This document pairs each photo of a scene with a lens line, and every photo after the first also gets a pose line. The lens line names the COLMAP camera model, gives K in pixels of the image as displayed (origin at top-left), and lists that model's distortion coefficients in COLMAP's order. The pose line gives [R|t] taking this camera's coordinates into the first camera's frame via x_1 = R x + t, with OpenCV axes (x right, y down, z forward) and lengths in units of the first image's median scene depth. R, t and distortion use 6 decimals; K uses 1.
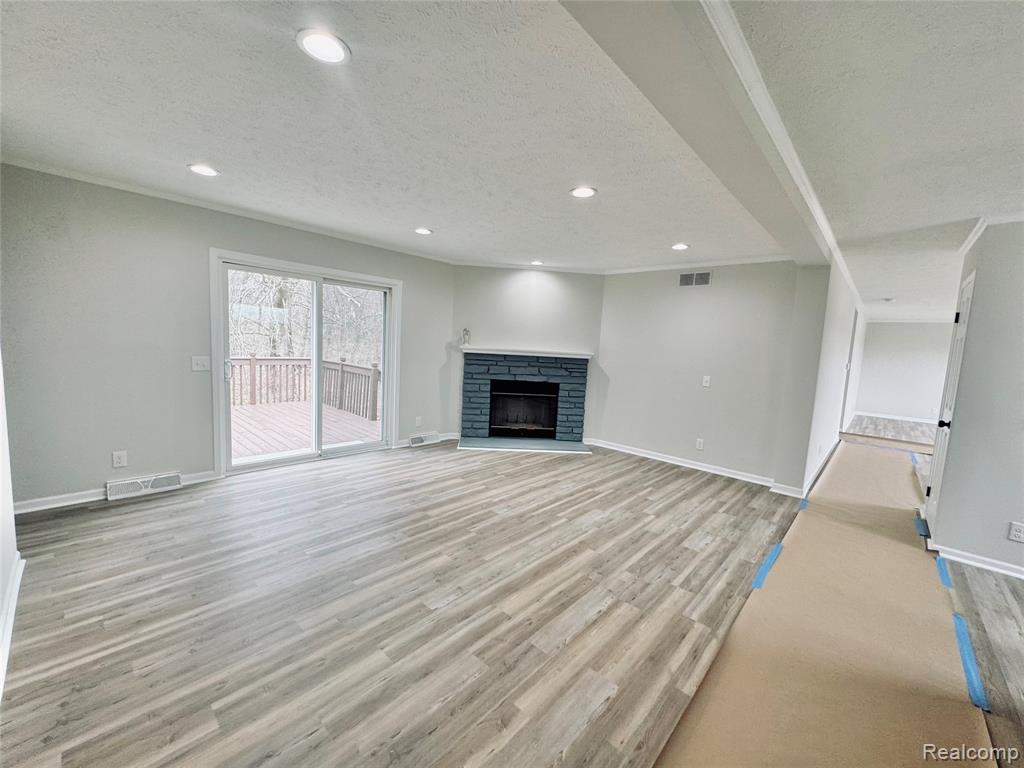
lens RADIAL K [[409.3, 0, 512.3], [0, 409.3, 384.9], [0, 0, 1]] dist [-0.003606, 0.000370]
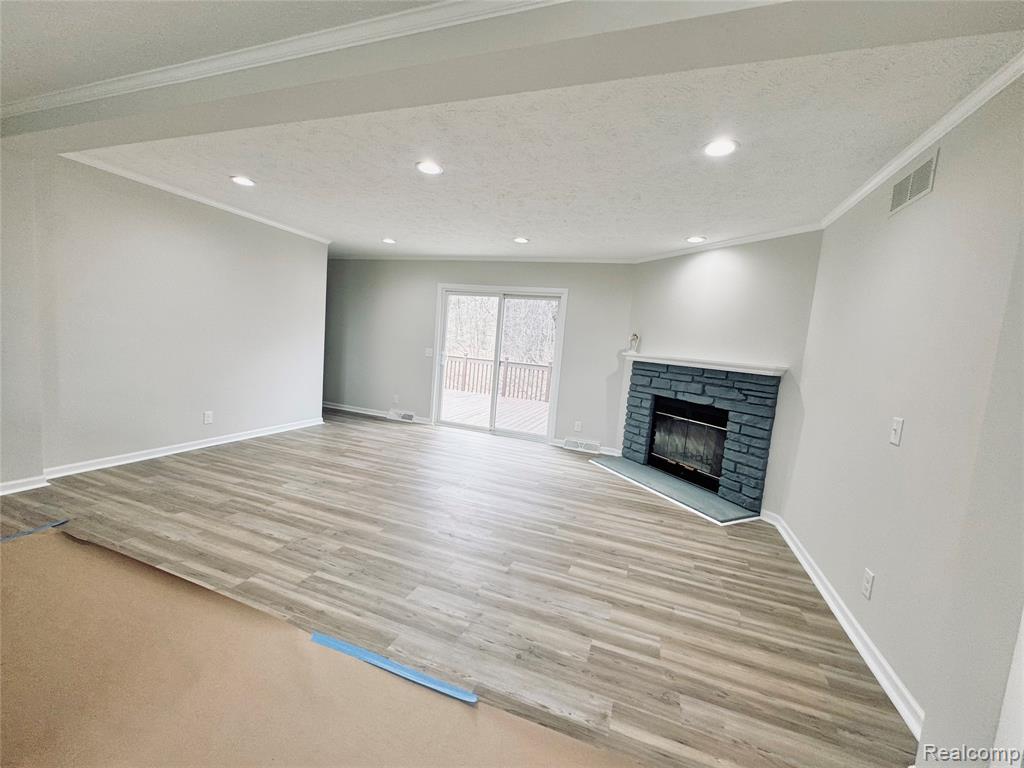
lens RADIAL K [[409.3, 0, 513.1], [0, 409.3, 381.6], [0, 0, 1]] dist [-0.003606, 0.000370]
pose [[0.387185, 0.067383, -0.919537, 0.806753], [-0.158291, 0.987376, 0.005703, 0.001686], [0.908313, 0.143346, 0.392963, 0.581757]]
